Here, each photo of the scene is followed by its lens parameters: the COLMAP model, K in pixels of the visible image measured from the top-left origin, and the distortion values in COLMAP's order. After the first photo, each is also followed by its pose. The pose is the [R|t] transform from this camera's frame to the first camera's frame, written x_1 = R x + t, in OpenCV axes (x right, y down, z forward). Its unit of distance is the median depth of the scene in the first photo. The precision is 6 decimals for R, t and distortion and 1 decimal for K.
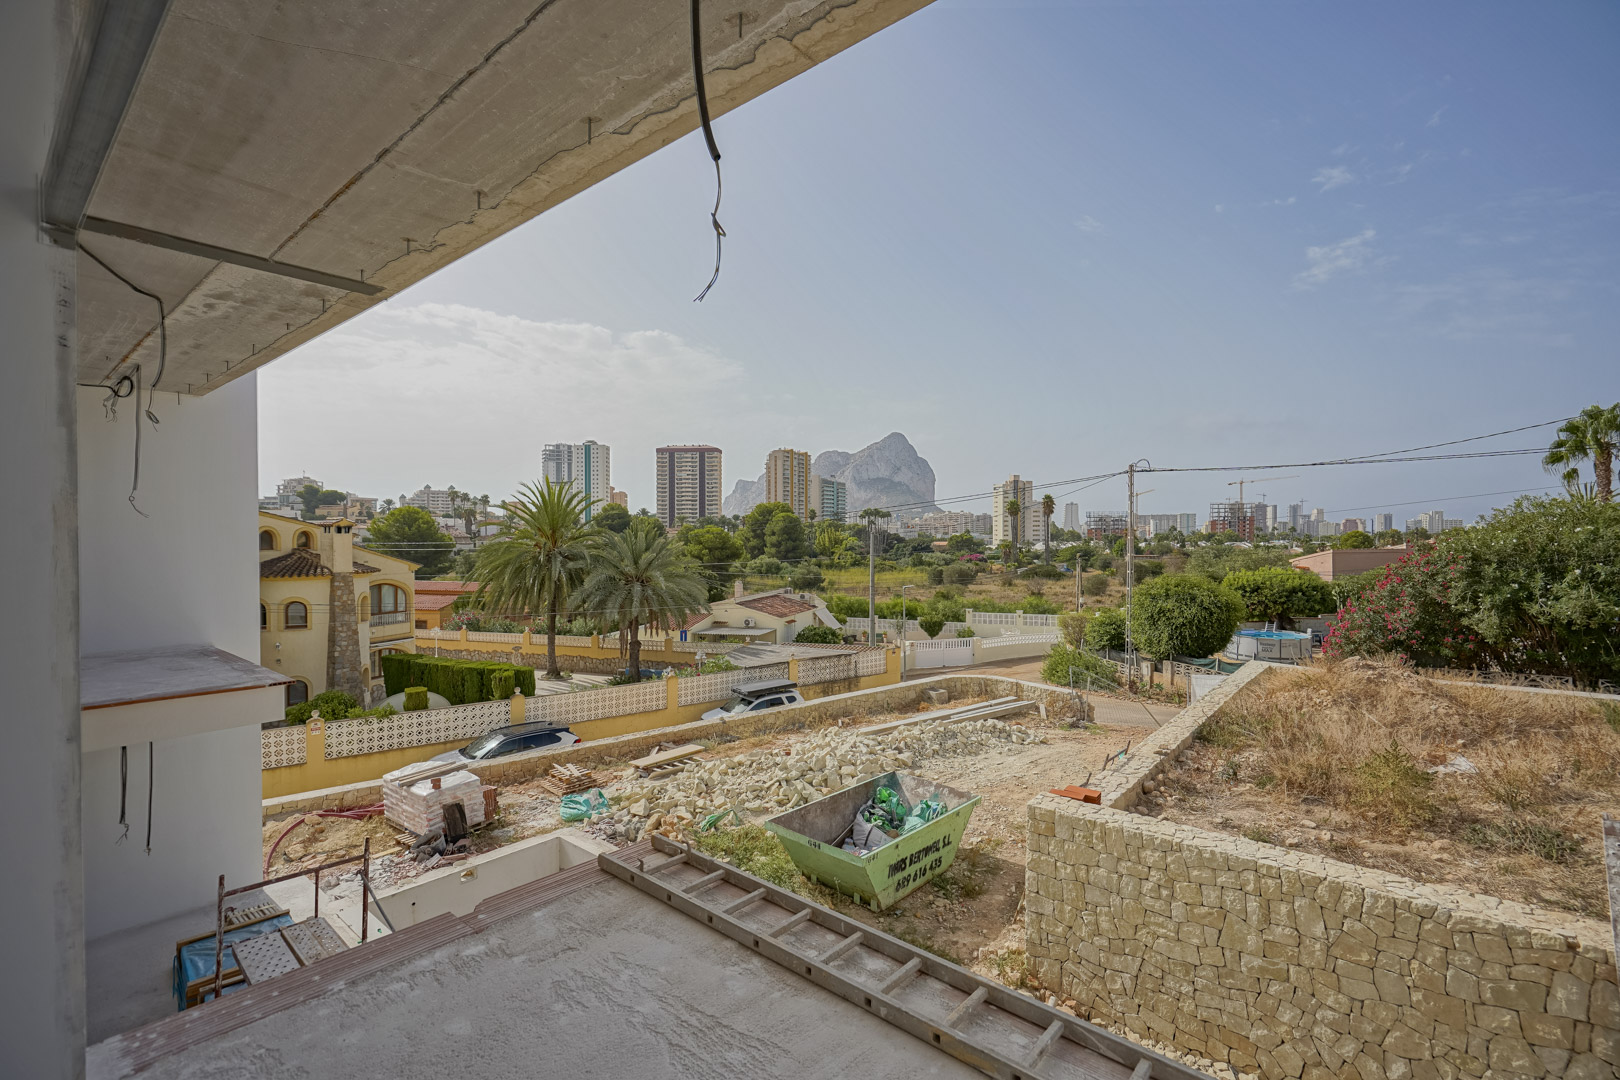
lens RADIAL K [[725.0, 0, 815.1], [0, 725.0, 538.0], [0, 0, 1]] dist [-0.003044, 0.000126]
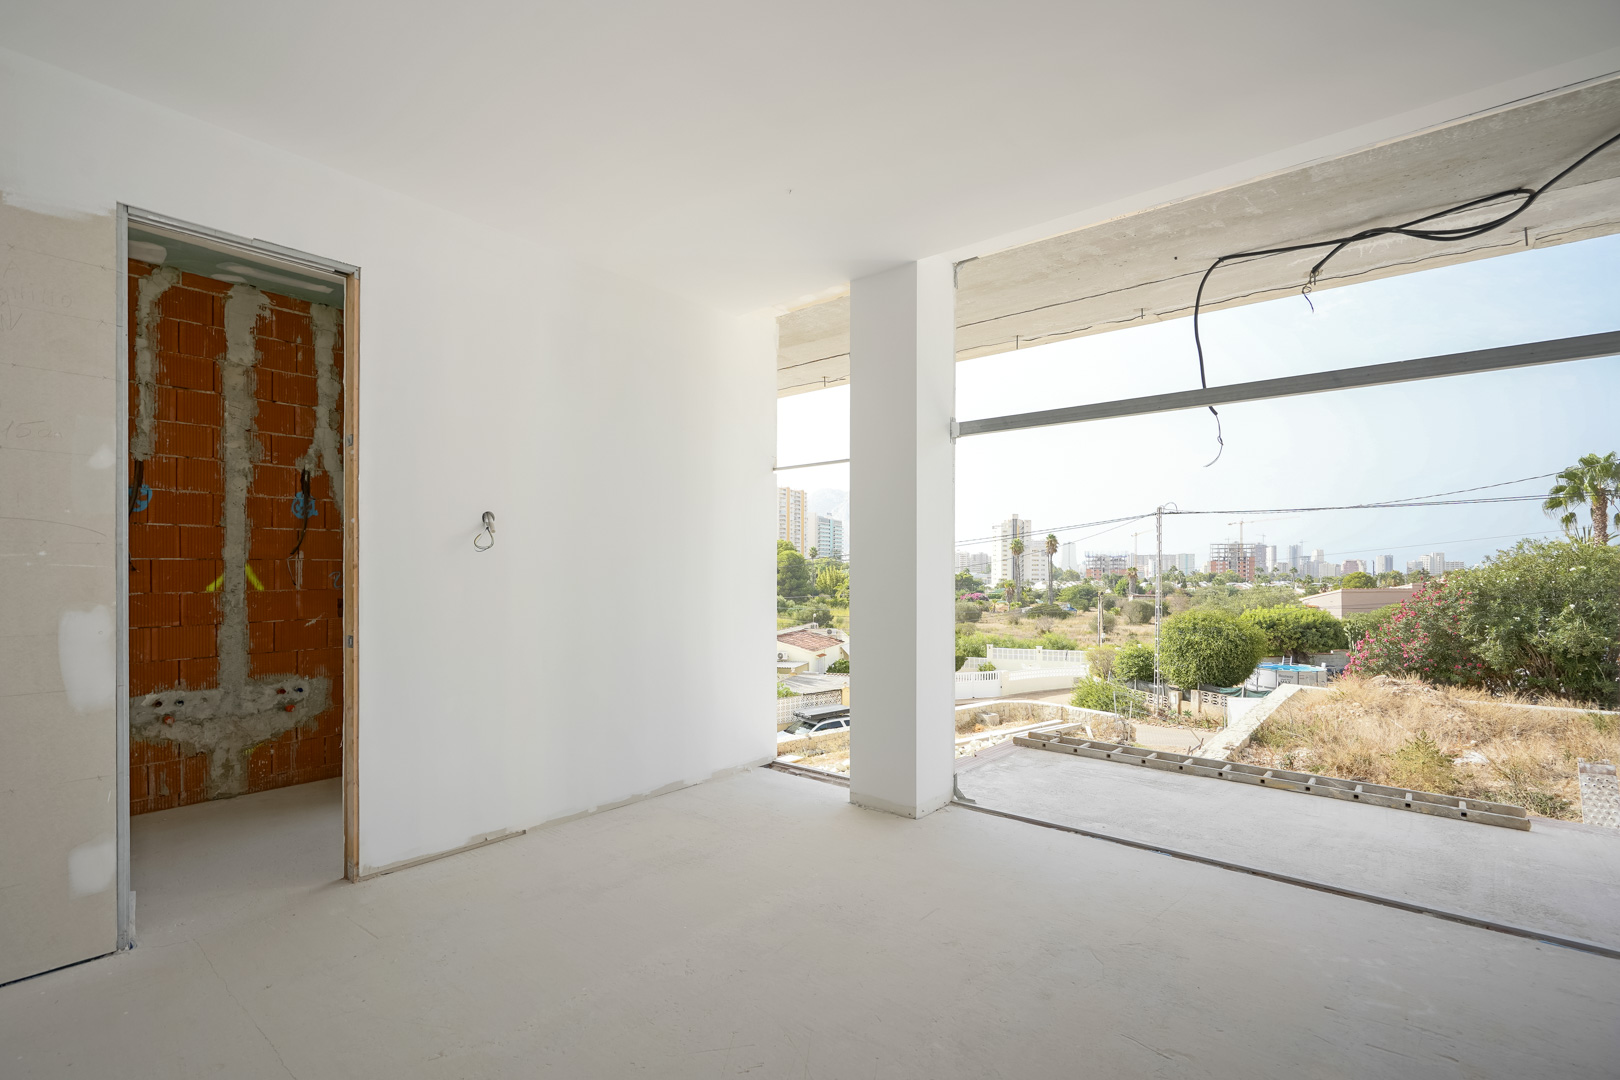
lens RADIAL K [[725.0, 0, 812.4], [0, 725.0, 563.7], [0, 0, 1]] dist [-0.003044, 0.000126]
pose [[0.999980, 0.005078, -0.003782, -0.088297], [-0.005144, 0.999833, -0.017534, 0.003699], [0.003693, 0.017554, 0.999839, -0.092096]]
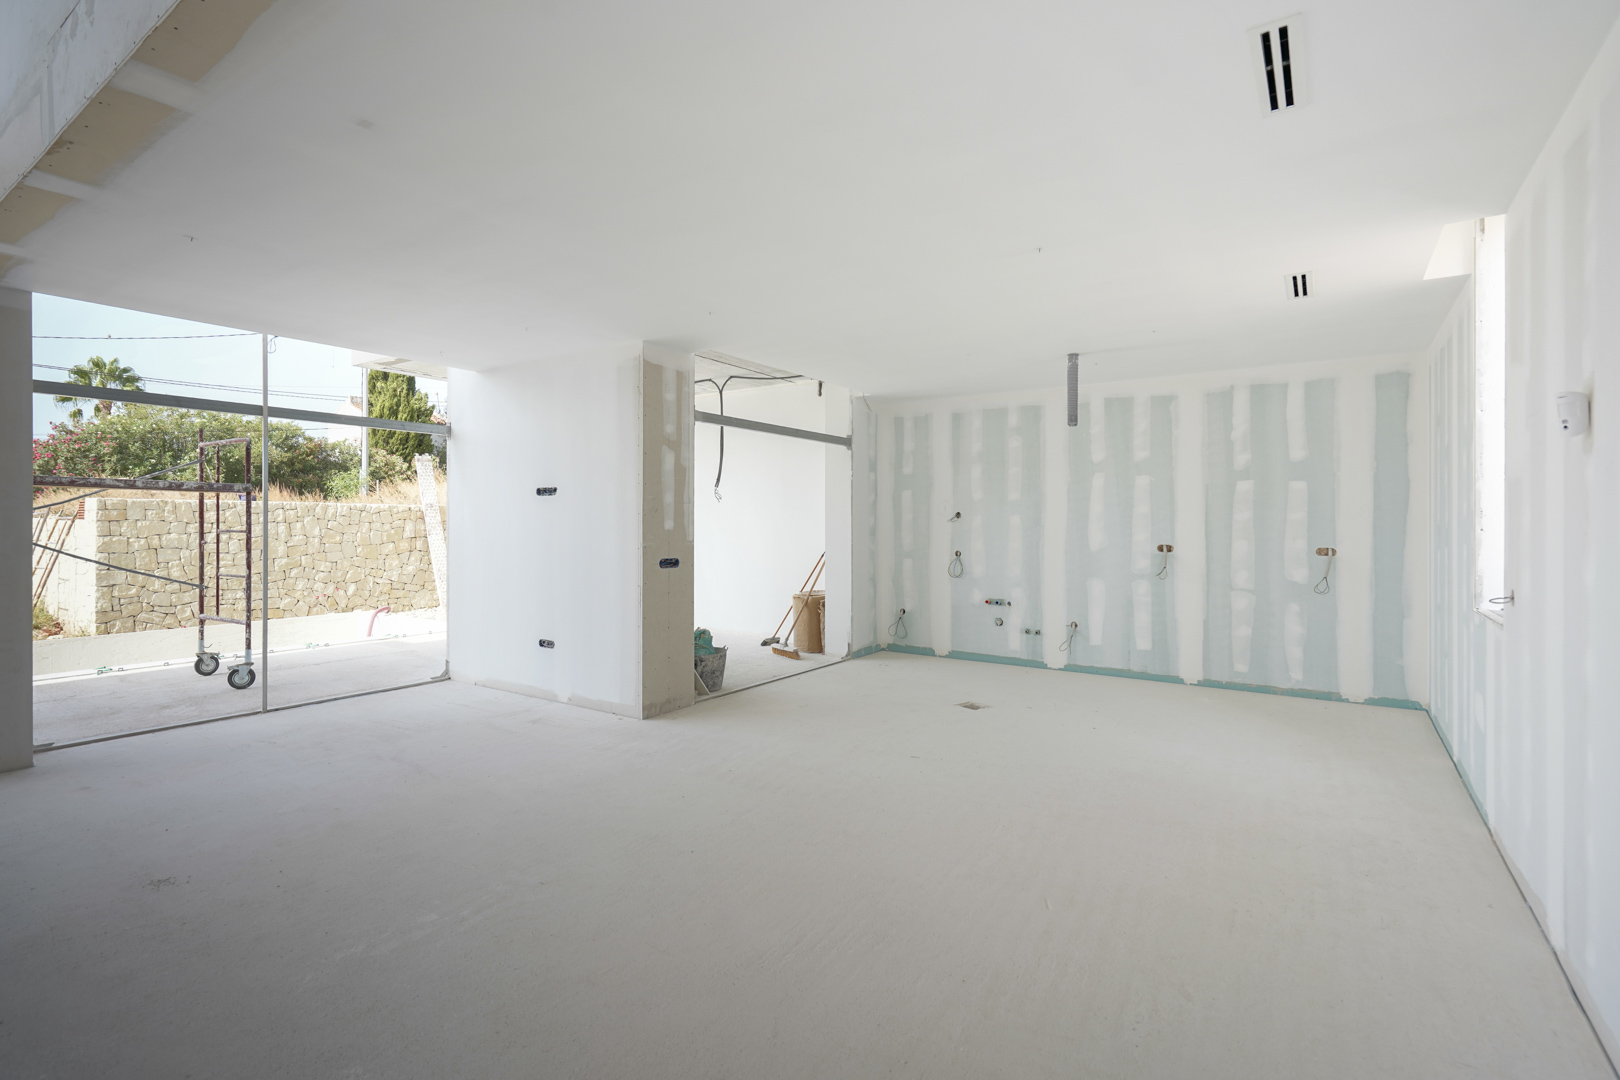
lens RADIAL K [[725.0, 0, 810.4], [0, 725.0, 526.4], [0, 0, 1]] dist [-0.003044, 0.000126]
pose [[-0.104597, -0.016397, 0.994380, -0.285960], [0.006231, 0.999834, 0.017142, 0.110458], [-0.994495, 0.007988, -0.104477, -0.017096]]
